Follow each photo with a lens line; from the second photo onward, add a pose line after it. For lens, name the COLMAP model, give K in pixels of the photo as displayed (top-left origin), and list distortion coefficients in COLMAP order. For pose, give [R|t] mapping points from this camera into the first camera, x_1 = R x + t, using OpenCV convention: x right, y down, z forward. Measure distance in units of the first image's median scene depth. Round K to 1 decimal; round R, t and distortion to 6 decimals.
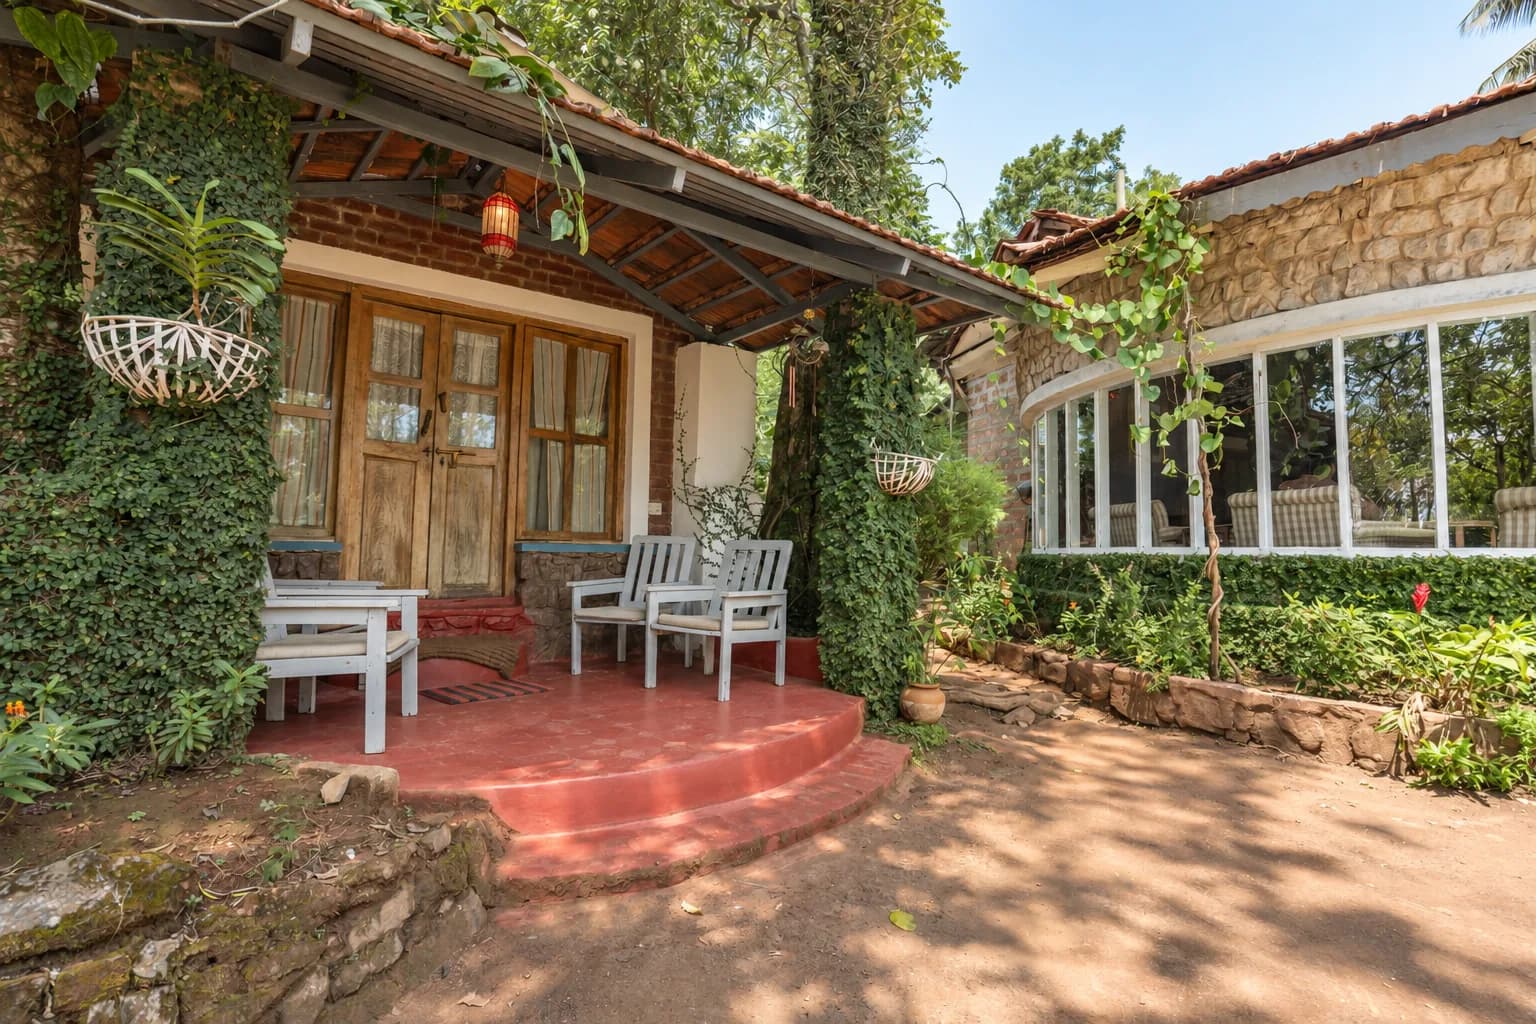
lens RADIAL K [[715.9, 0, 768.0], [0, 715.9, 512.0], [0, 0, 1]] dist [-0.040032, -0.000020]
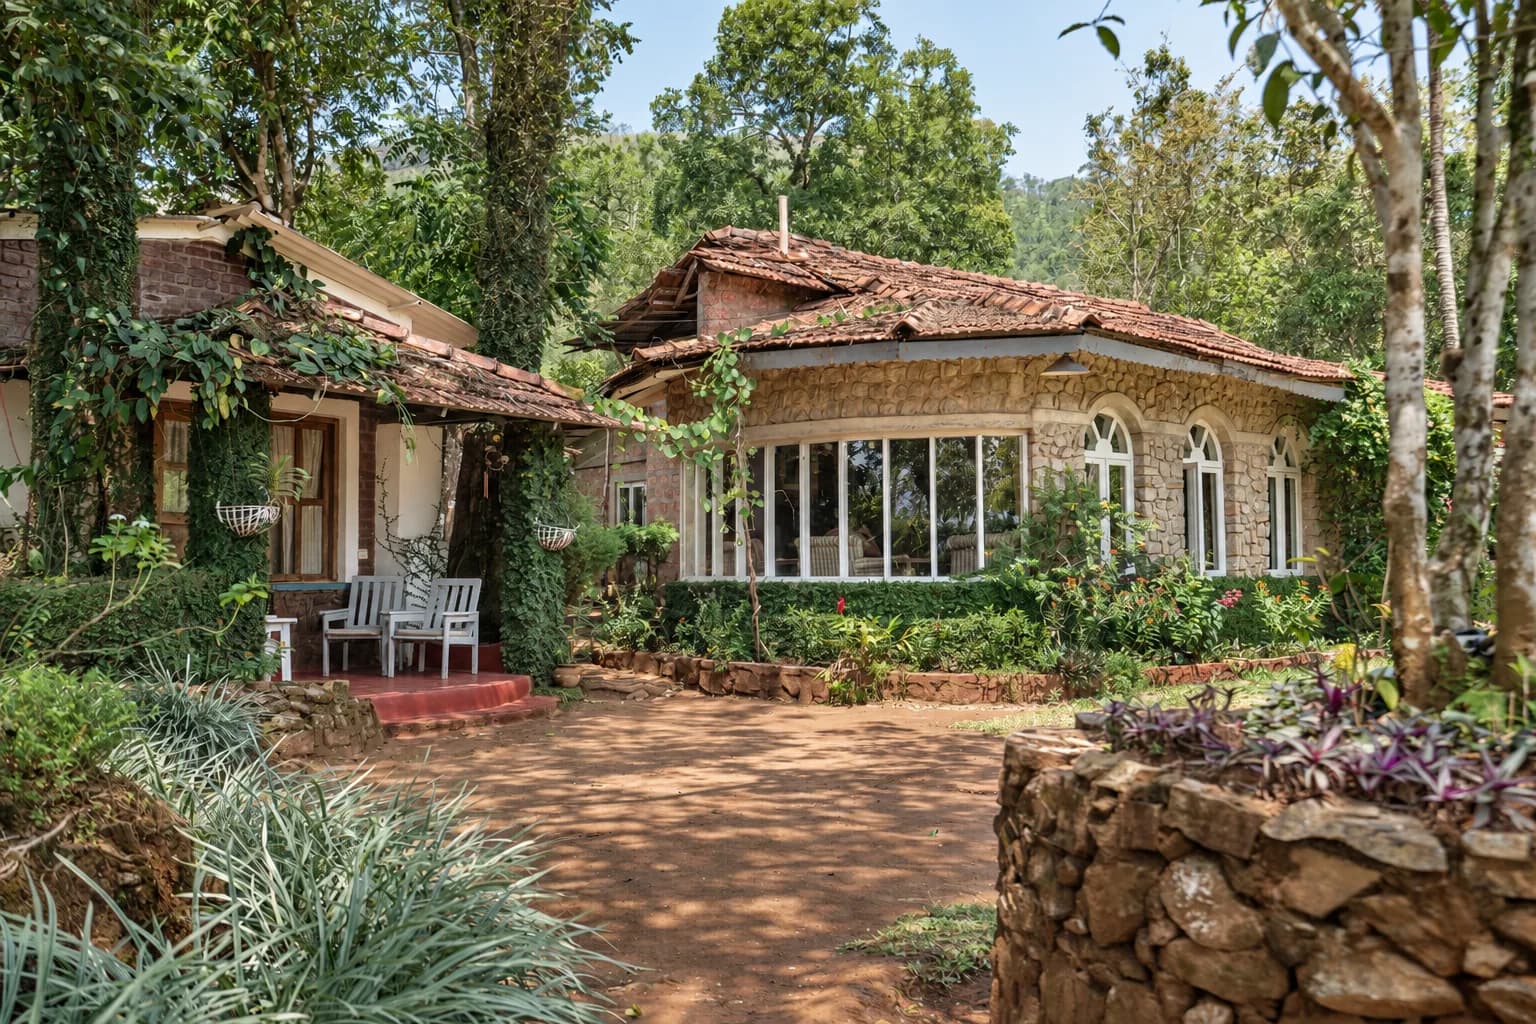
lens RADIAL K [[1238.5, 0, 768.0], [0, 1238.5, 512.0], [0, 0, 1]] dist [0.006382, 0.000551]
pose [[0.943555, -0.001795, 0.331210, -0.245226], [0.000104, 0.999987, 0.005123, -0.107252], [-0.331215, -0.004800, 0.943543, -1.553265]]
